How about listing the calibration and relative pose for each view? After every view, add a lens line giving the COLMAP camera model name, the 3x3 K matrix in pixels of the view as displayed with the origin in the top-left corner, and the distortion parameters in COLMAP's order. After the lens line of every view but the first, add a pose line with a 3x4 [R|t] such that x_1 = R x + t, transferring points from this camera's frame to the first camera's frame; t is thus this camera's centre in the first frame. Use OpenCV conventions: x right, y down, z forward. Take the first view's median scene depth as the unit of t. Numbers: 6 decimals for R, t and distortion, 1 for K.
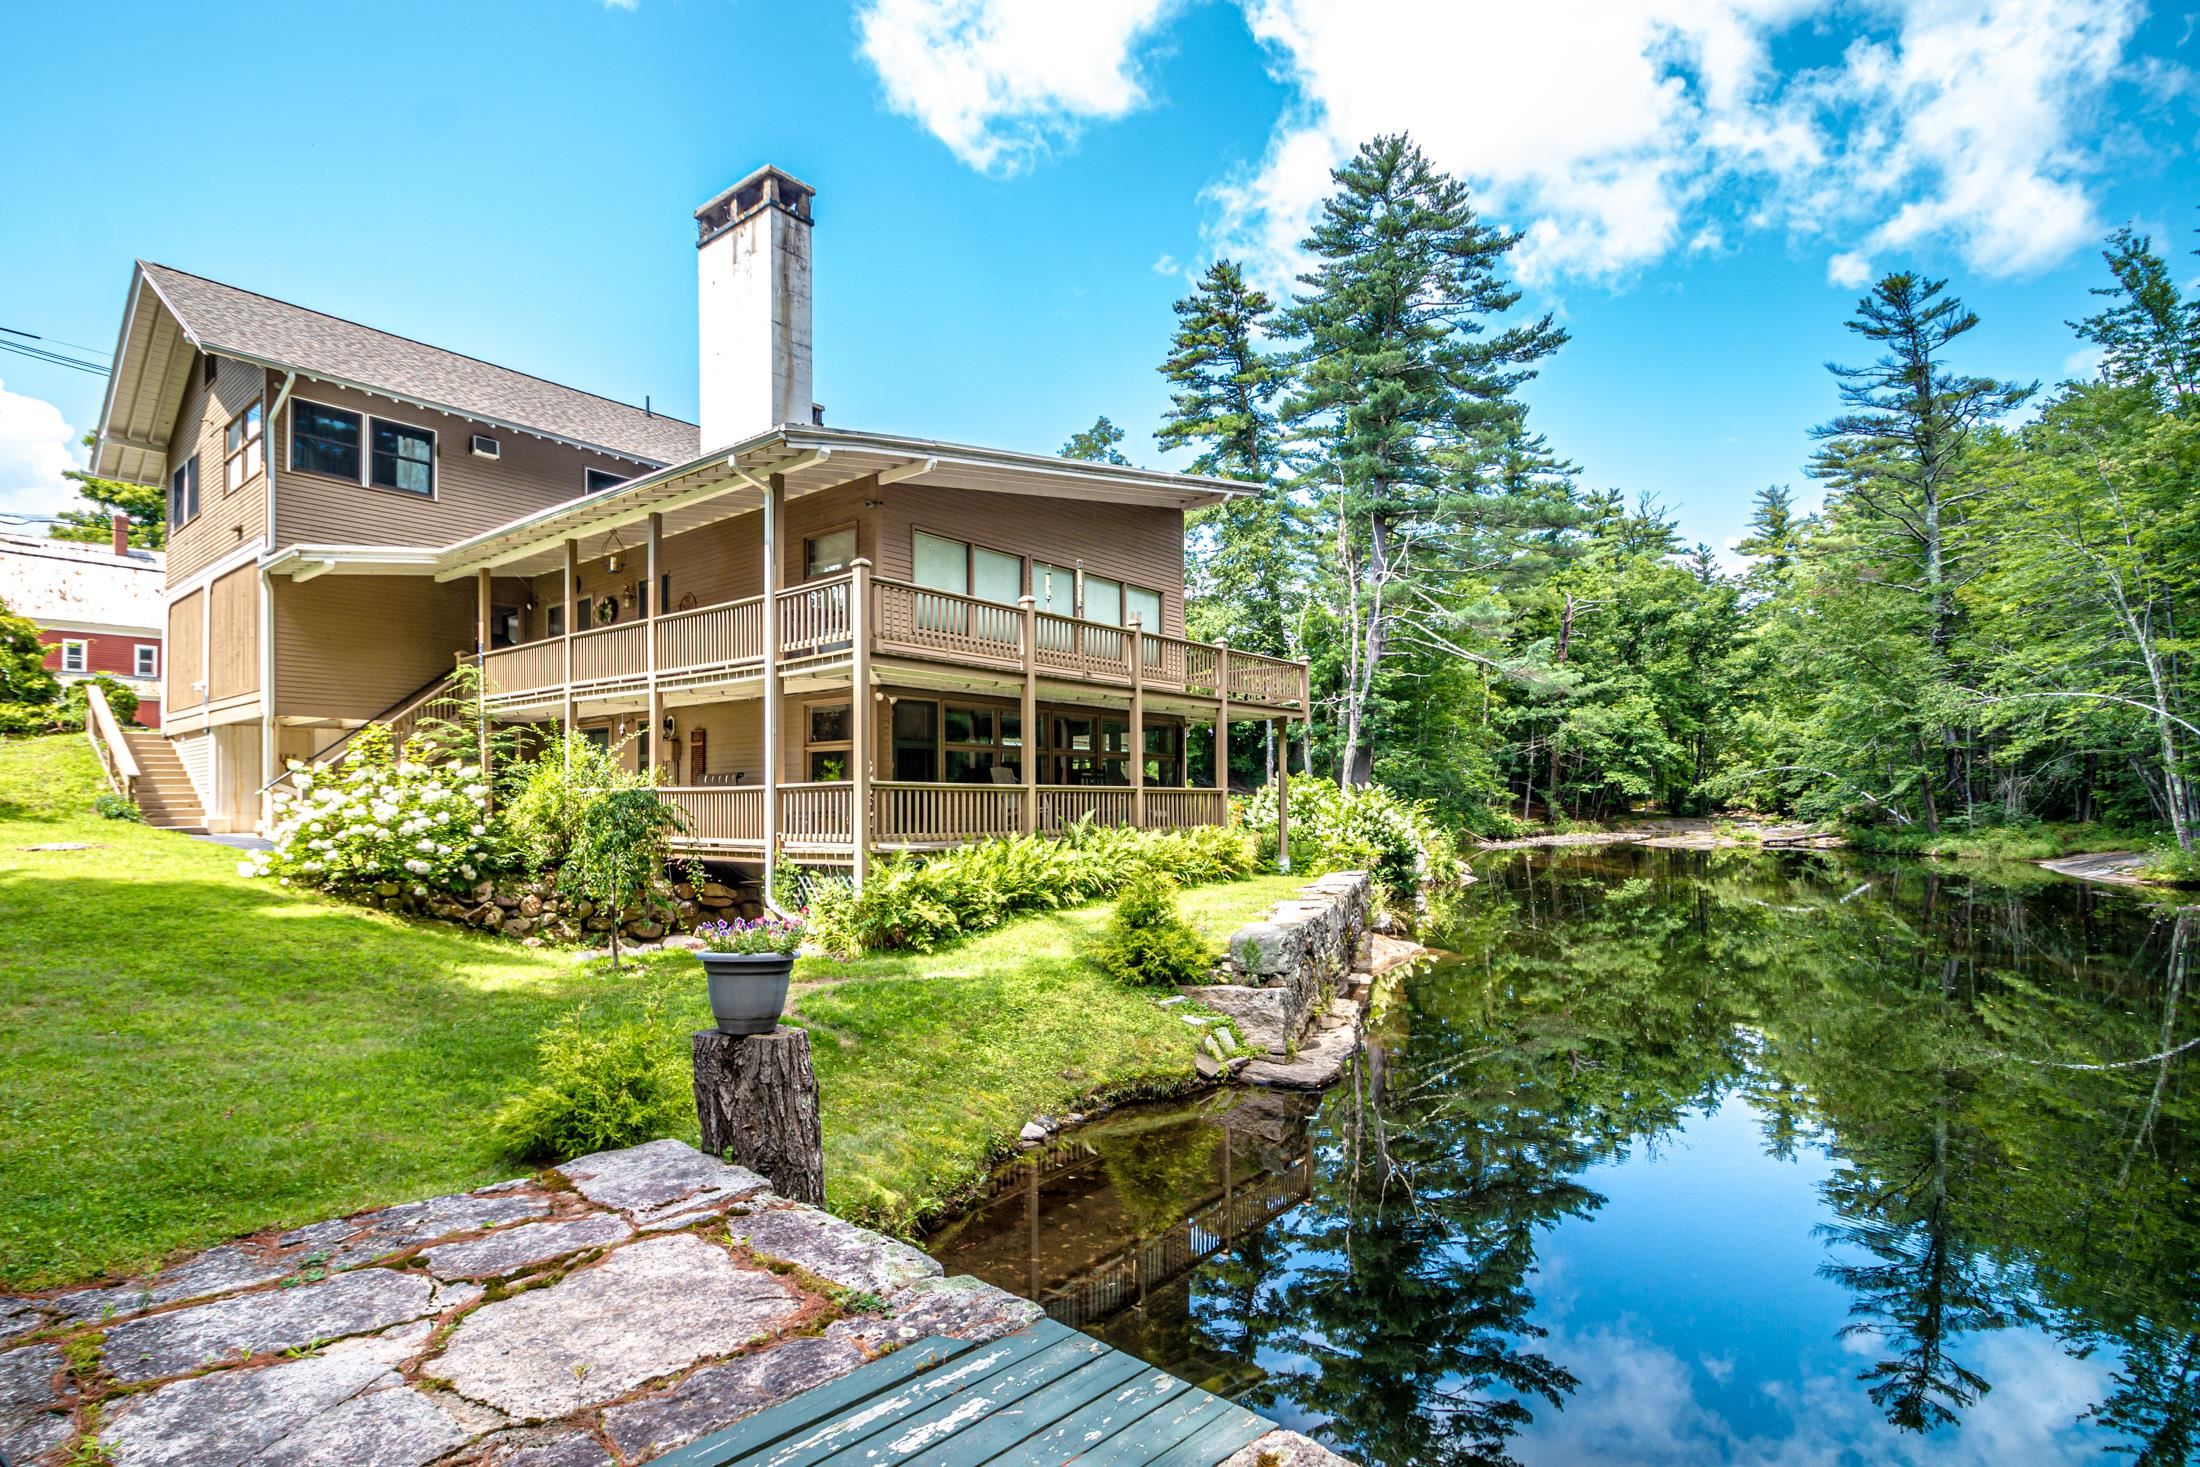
lens RADIAL K [[1083.9, 0, 1095.4], [0, 1083.9, 728.8], [0, 0, 1]] dist [0.035279, -0.026210]
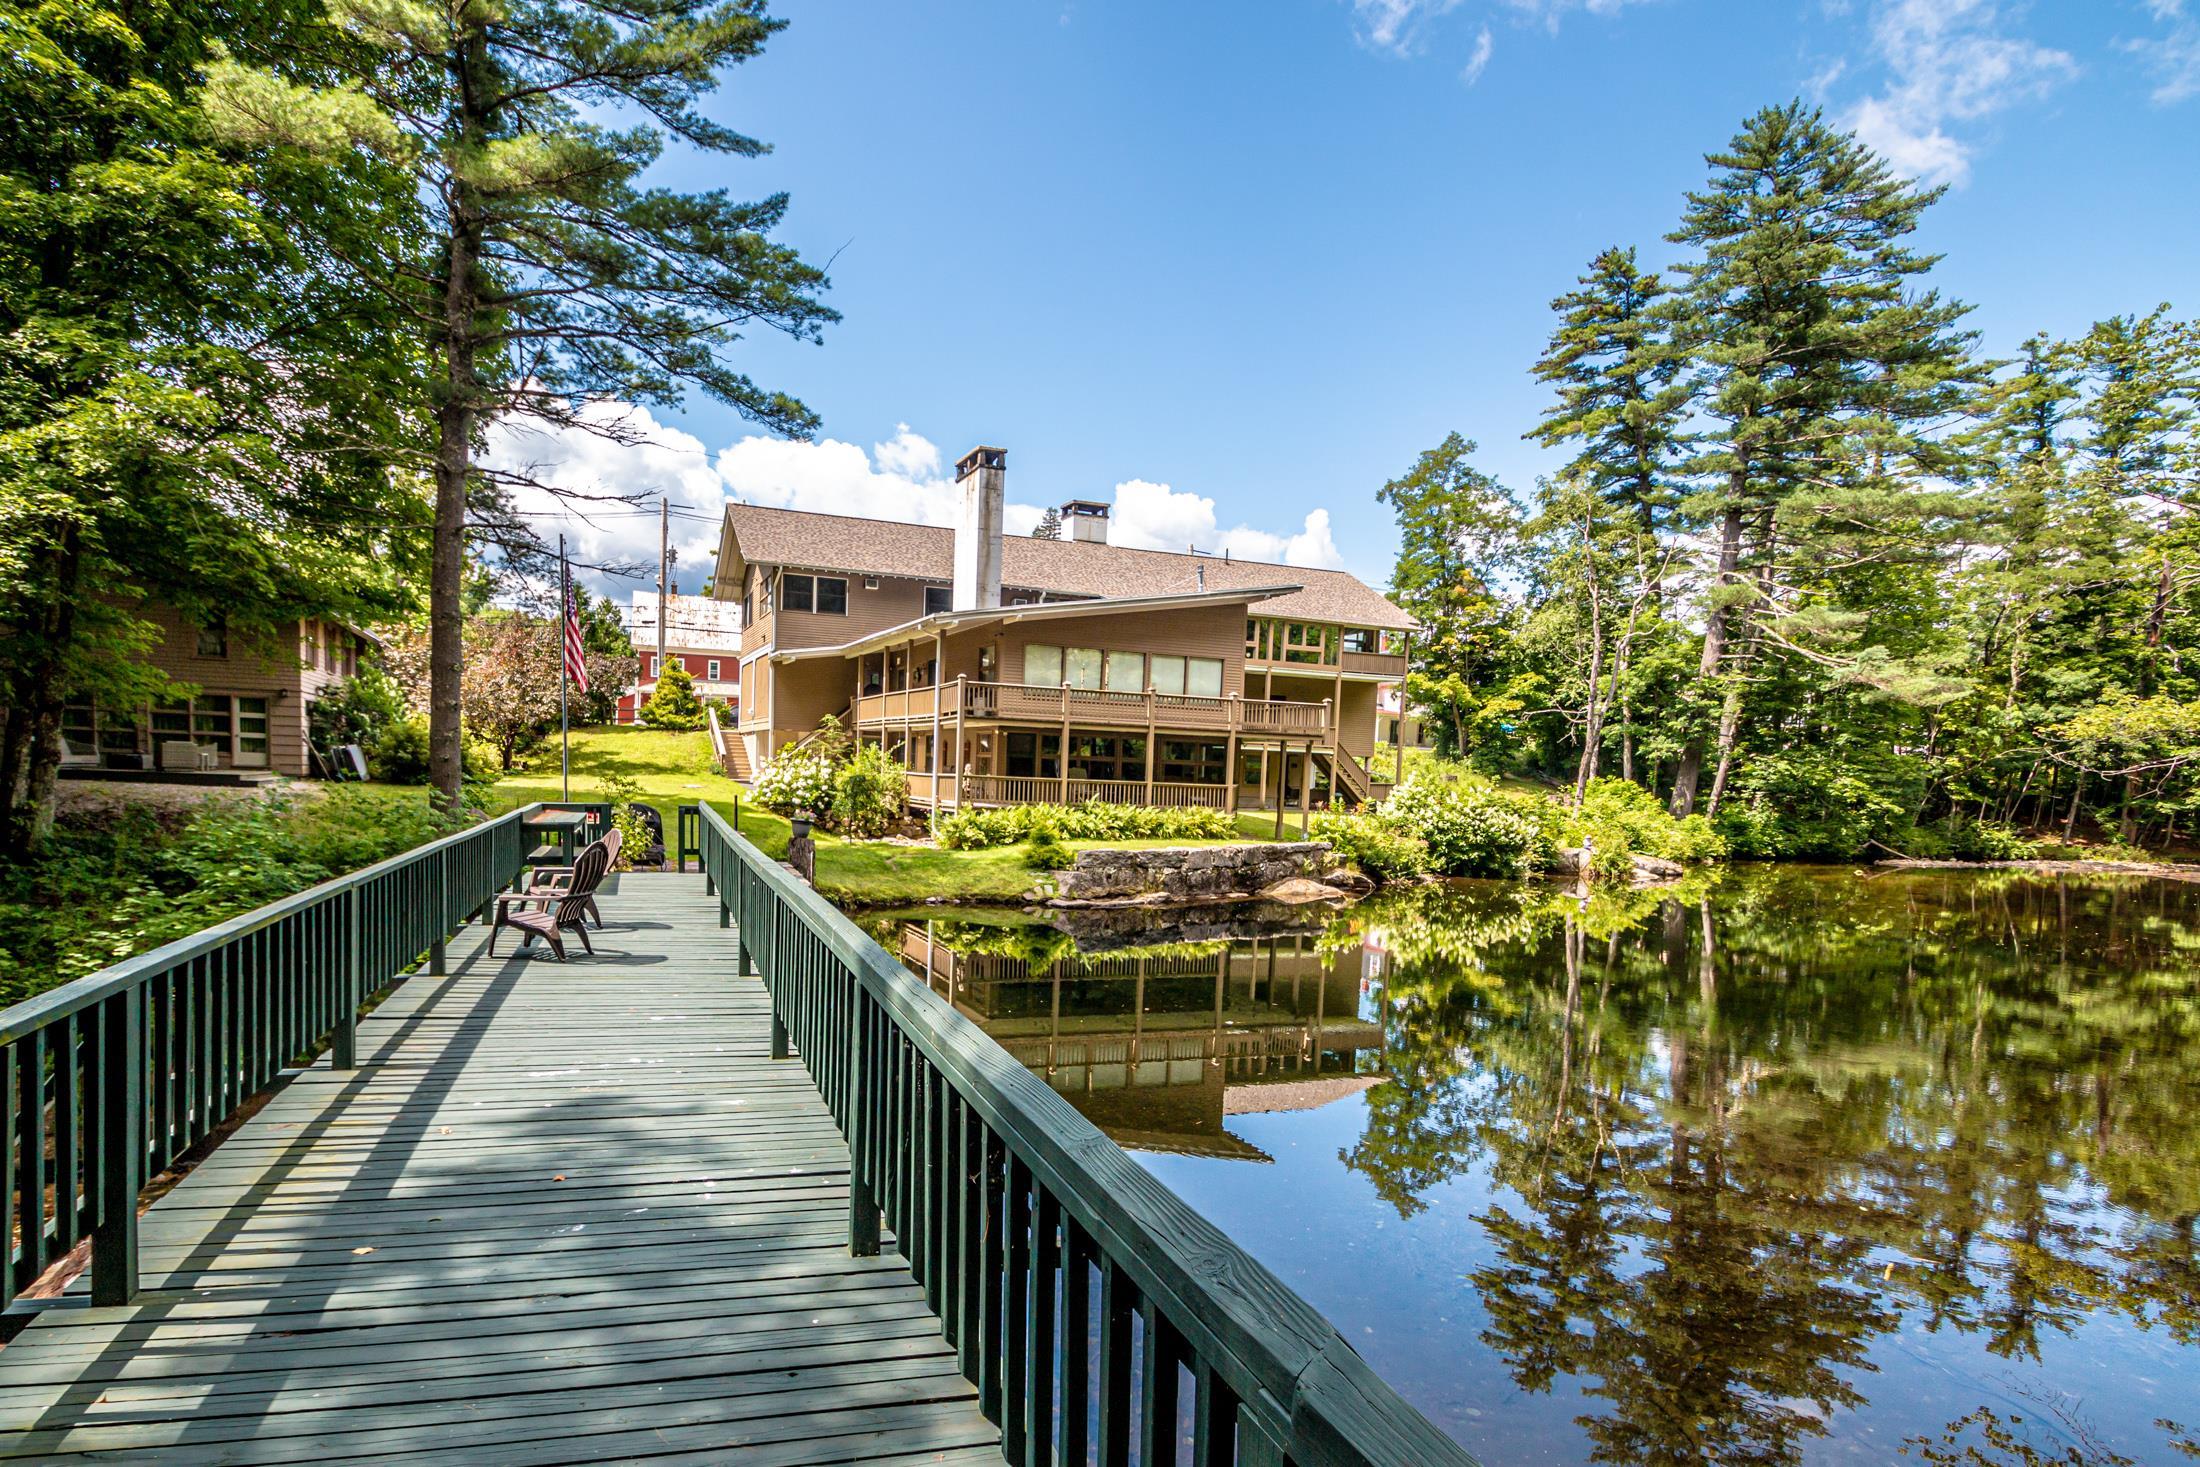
lens RADIAL K [[1076.8, 0, 1050.2], [0, 1076.8, 722.2], [0, 0, 1]] dist [-0.000165, -0.000537]
pose [[0.897675, 0.021076, -0.440154, 0.507587], [-0.015685, 0.999751, 0.015882, -0.053141], [0.440379, -0.007353, 0.897782, -0.494197]]
